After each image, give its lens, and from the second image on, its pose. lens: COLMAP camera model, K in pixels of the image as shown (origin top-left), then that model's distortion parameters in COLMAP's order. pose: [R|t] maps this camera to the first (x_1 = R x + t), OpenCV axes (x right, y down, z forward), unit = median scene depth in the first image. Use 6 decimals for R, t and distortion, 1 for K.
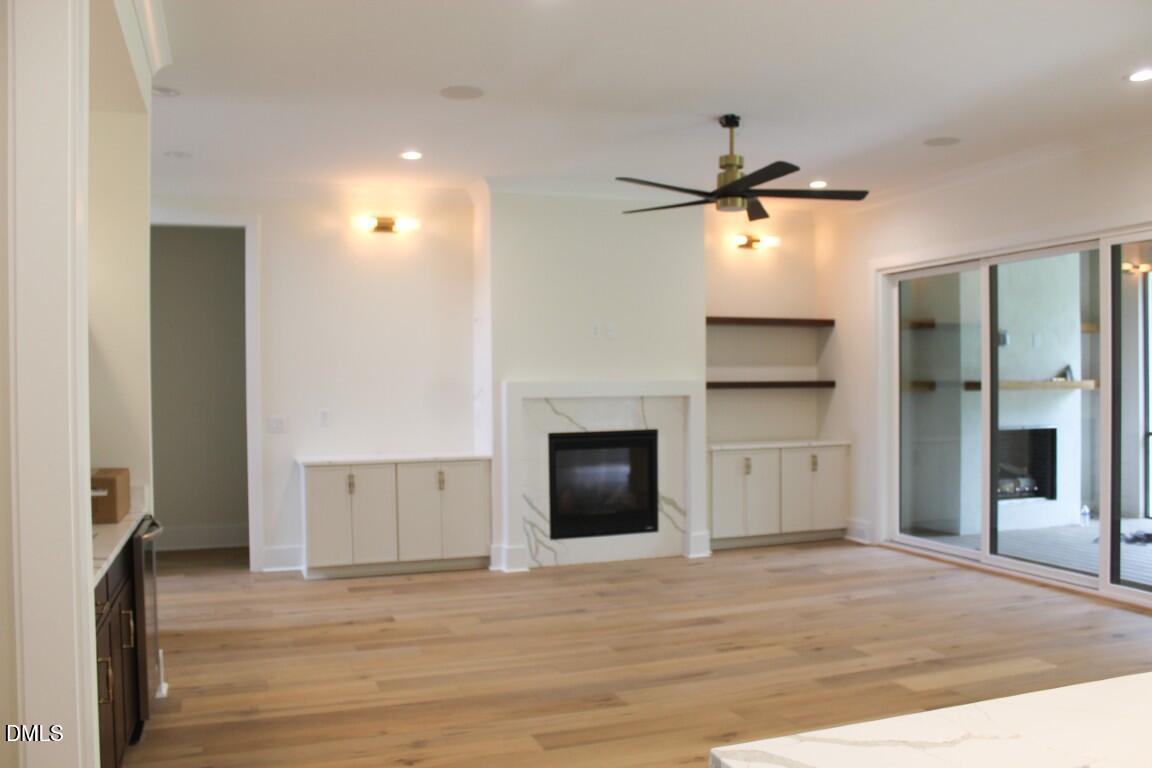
lens RADIAL K [[944.2, 0, 545.0], [0, 944.2, 385.9], [0, 0, 1]] dist [-0.182778, 0.133389]
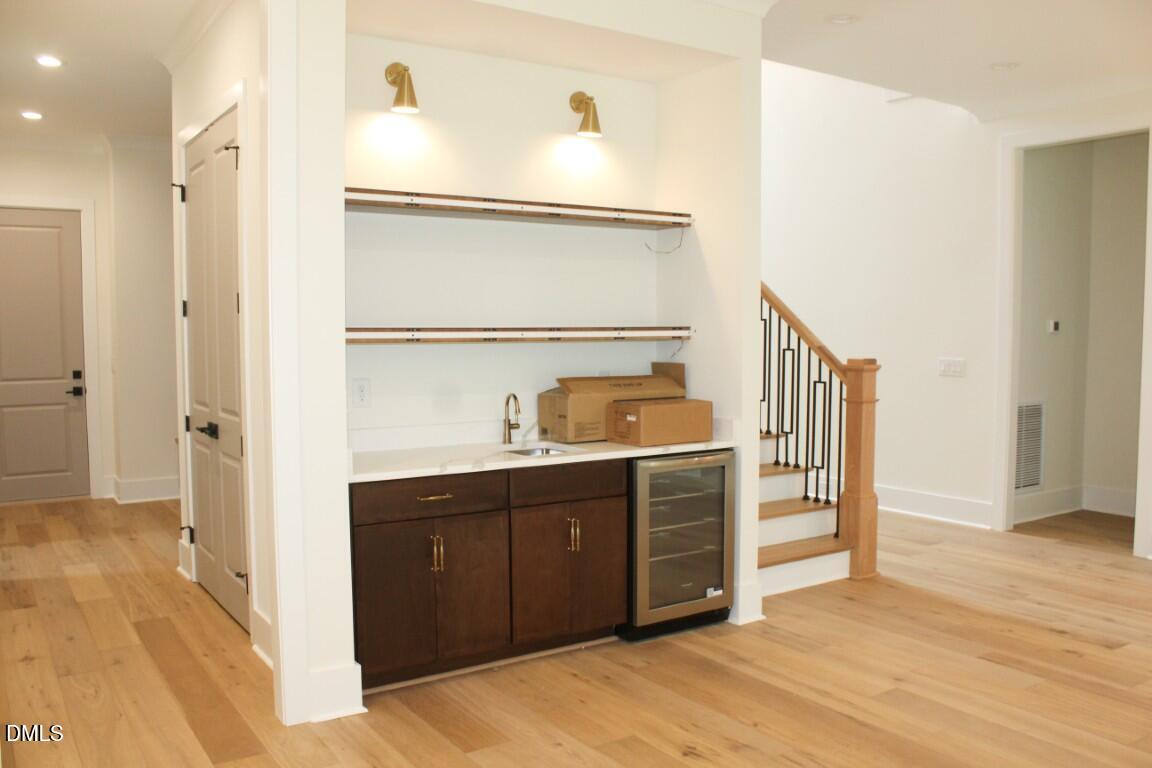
lens RADIAL K [[944.2, 0, 545.0], [0, 944.2, 385.9], [0, 0, 1]] dist [-0.182778, 0.133389]
pose [[0.248579, 0.077131, -0.965536, 0.539650], [-0.006190, 0.996931, 0.078045, -0.009752], [0.968592, -0.013424, 0.248294, 0.540472]]
